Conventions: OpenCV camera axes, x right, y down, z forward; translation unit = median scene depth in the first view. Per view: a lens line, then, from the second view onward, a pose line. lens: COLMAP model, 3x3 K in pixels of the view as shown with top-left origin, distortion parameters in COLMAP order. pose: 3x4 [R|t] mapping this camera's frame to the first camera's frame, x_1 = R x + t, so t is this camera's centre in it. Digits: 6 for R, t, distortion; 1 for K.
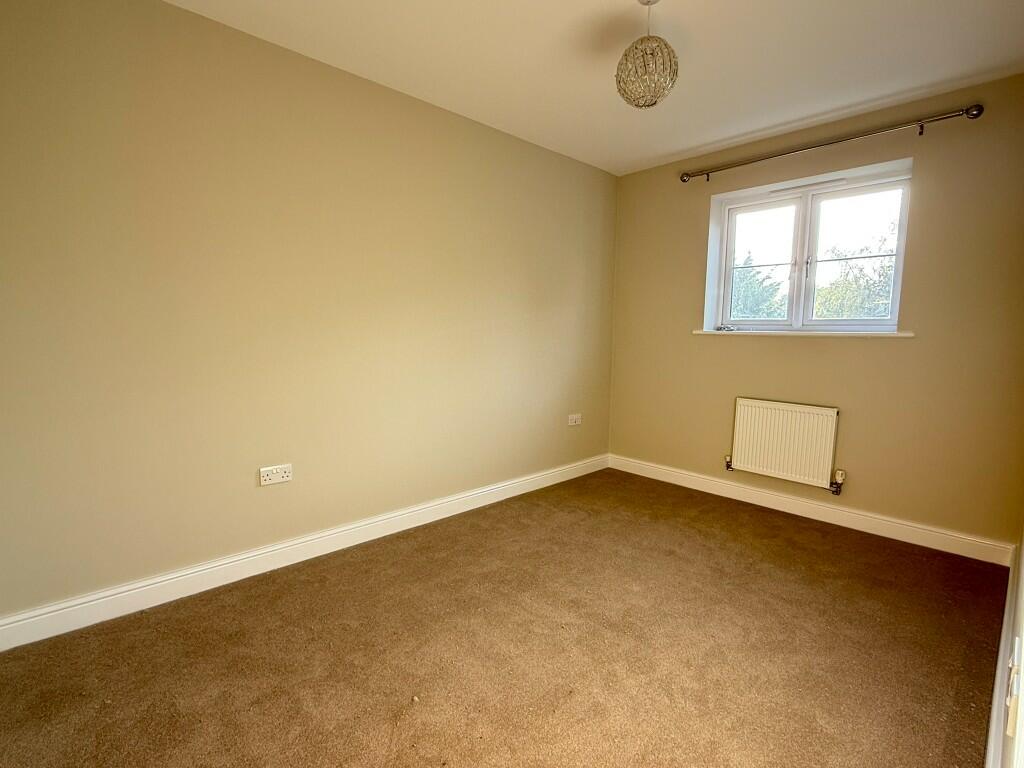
lens RADIAL K [[483.8, 0, 512.0], [0, 483.8, 384.0], [0, 0, 1]] dist [-0.021102, 0.000400]
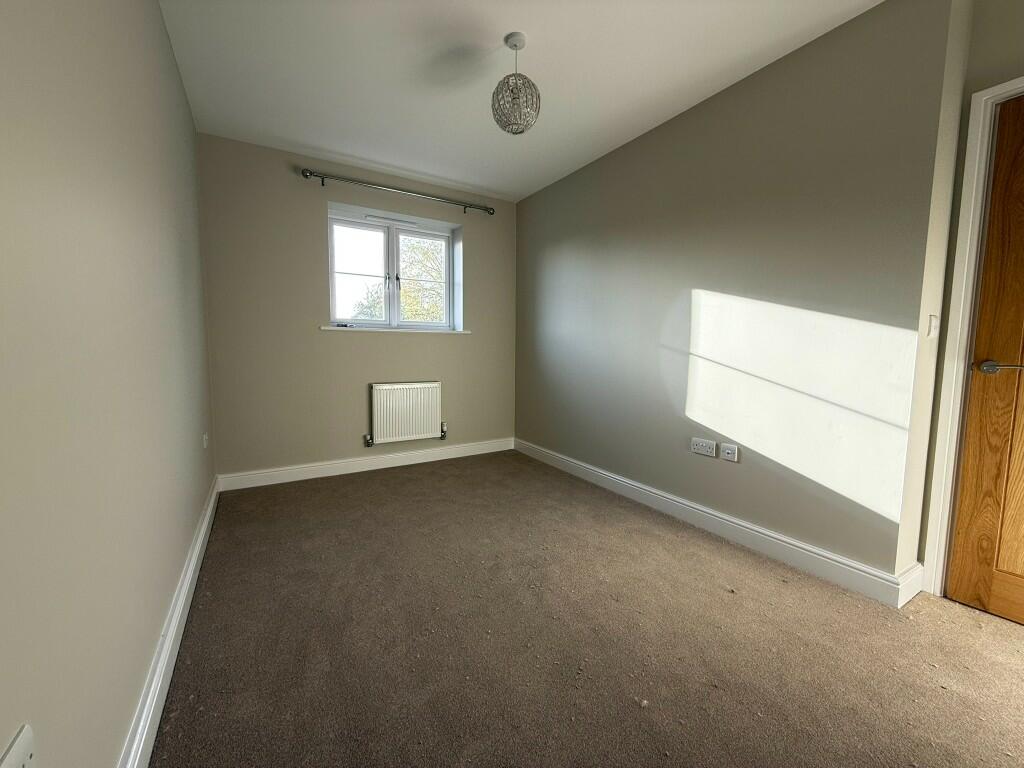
lens RADIAL K [[408.0, 0, 508.0], [0, 408.0, 383.6], [0, 0, 1]] dist [-0.001358, -0.000167]
pose [[0.207164, -0.116141, 0.971388, -0.489862], [0.084072, 0.991368, 0.100601, -0.052969], [-0.974687, 0.060825, 0.215140, 0.496567]]
